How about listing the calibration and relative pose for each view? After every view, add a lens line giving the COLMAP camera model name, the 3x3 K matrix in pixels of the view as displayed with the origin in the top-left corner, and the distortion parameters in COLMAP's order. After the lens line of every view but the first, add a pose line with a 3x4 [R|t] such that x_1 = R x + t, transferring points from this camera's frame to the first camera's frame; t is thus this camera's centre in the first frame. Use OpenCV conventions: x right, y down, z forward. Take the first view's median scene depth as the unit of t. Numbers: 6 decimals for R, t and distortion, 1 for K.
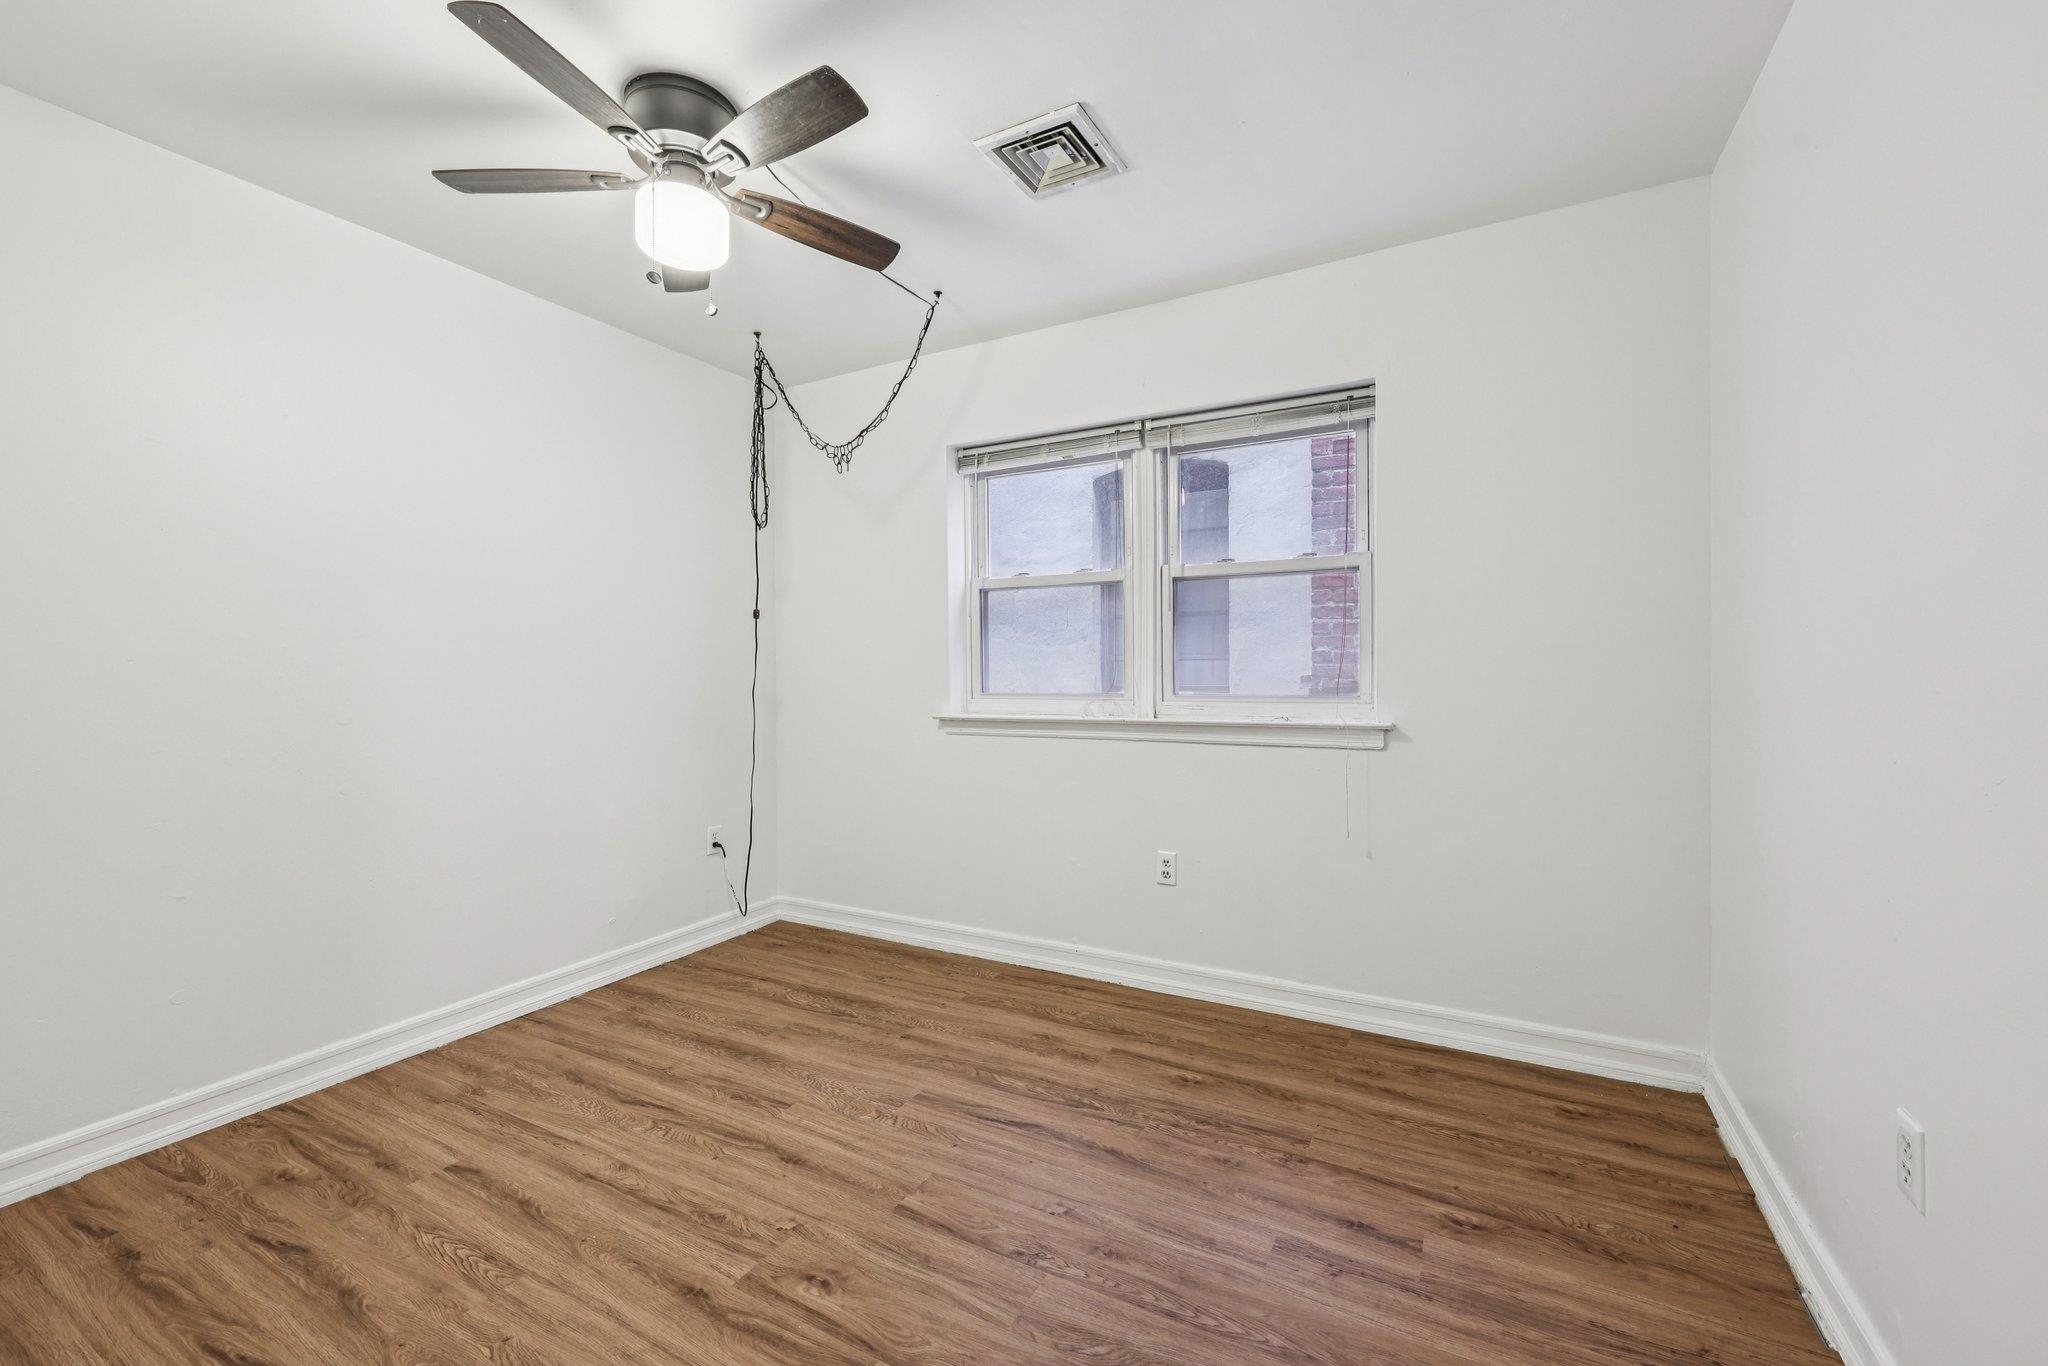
lens RADIAL K [[833.8, 0, 1019.0], [0, 833.8, 670.4], [0, 0, 1]] dist [0.001963, 0.001010]
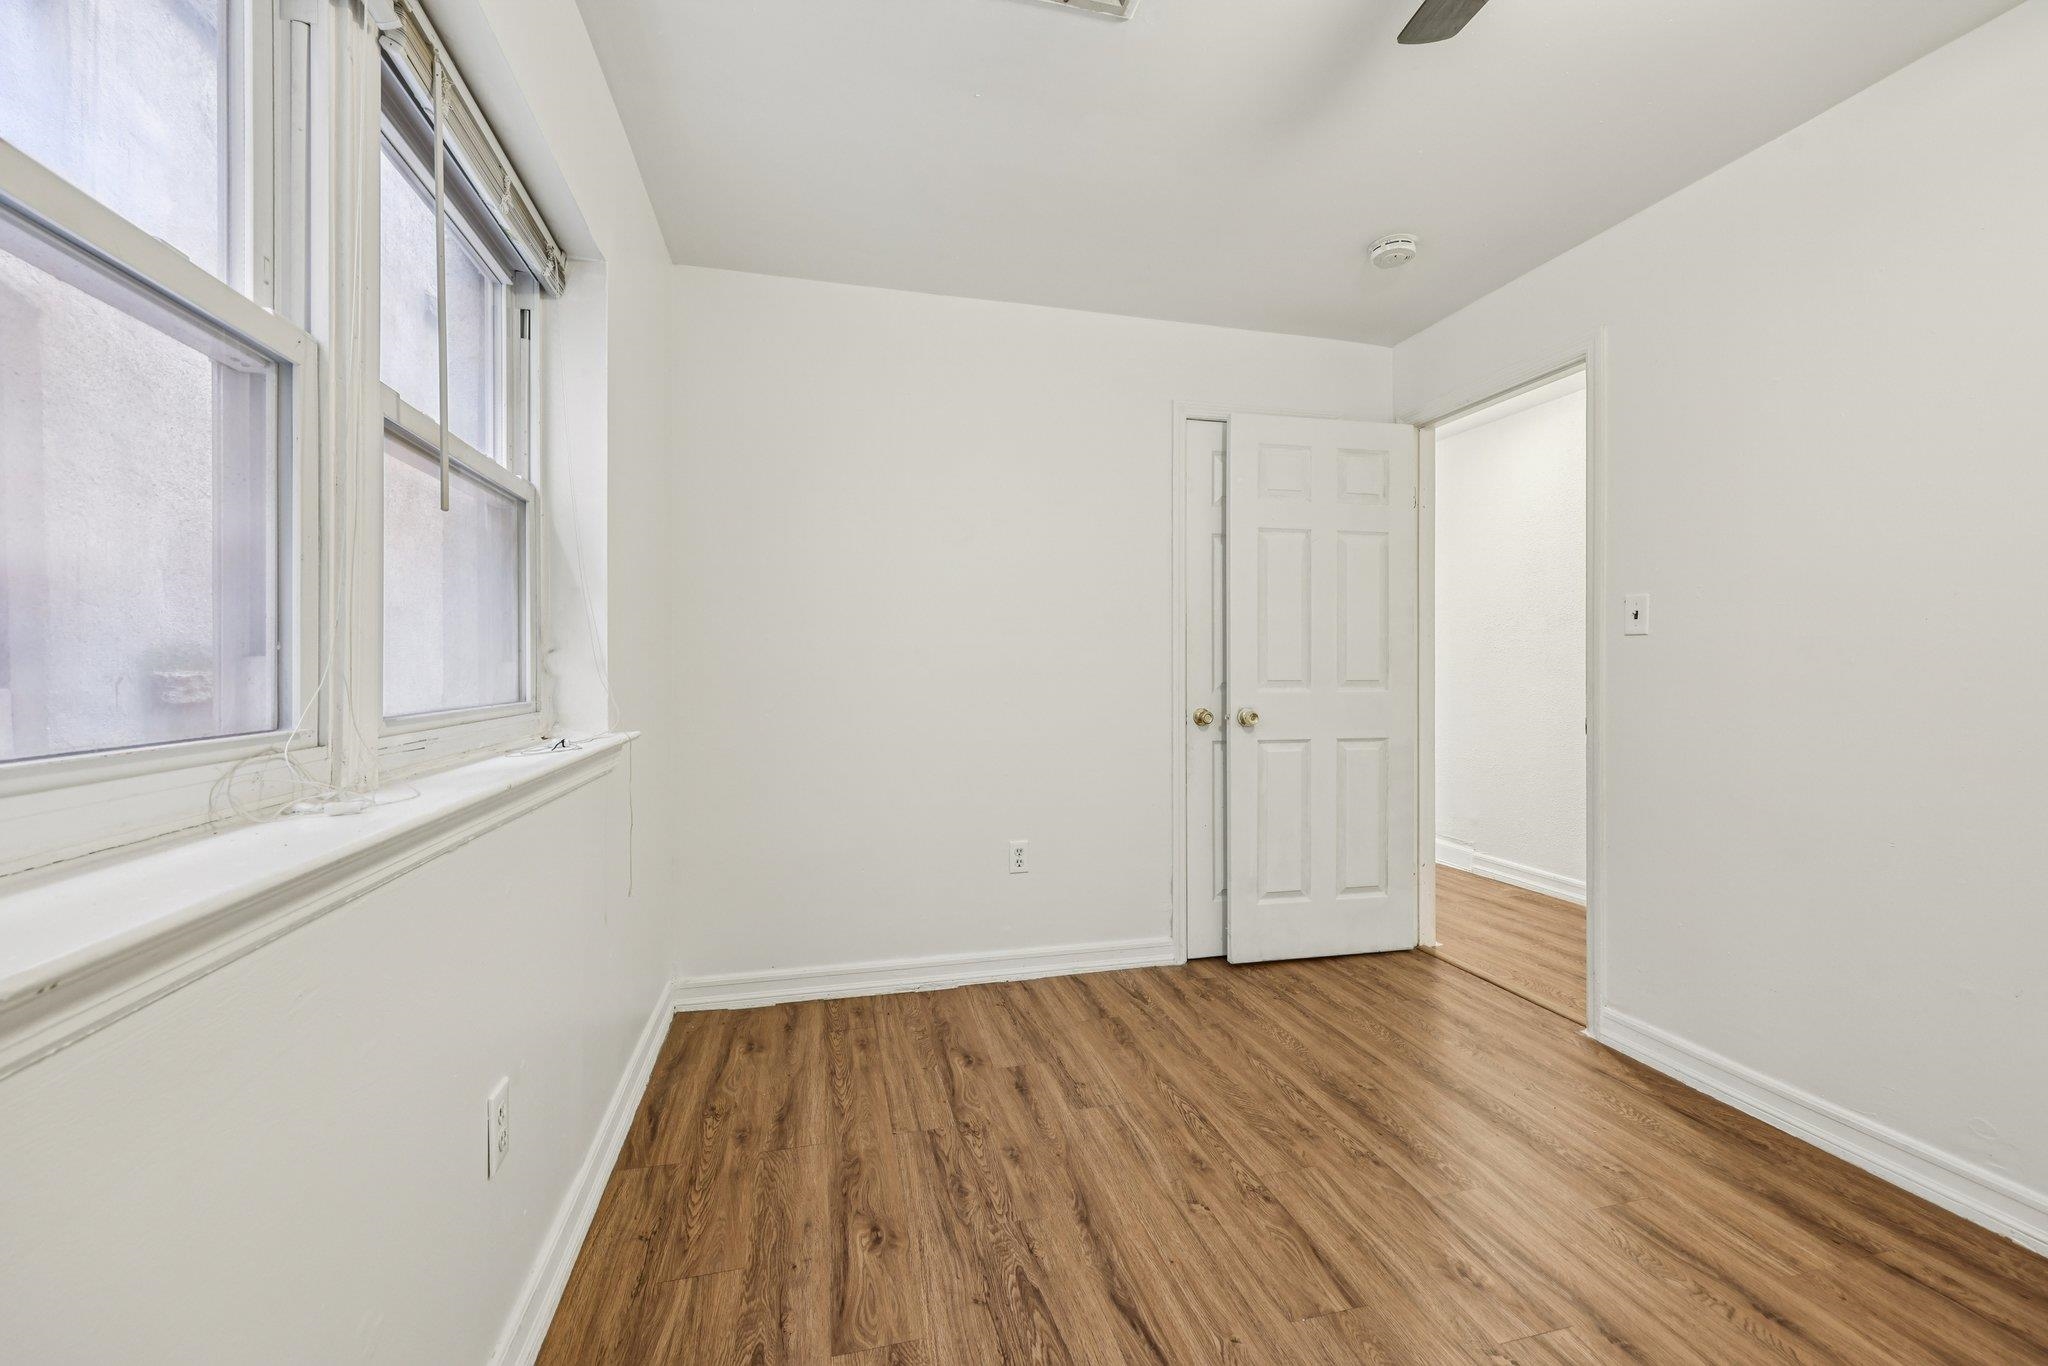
lens RADIAL K [[833.8, 0, 1024.3], [0, 833.8, 671.5], [0, 0, 1]] dist [0.001963, 0.001010]
pose [[-0.697232, 0.004171, 0.716834, -0.481851], [0.002433, 0.999991, -0.003452, 0.013850], [-0.716842, -0.000662, -0.697235, 1.704570]]
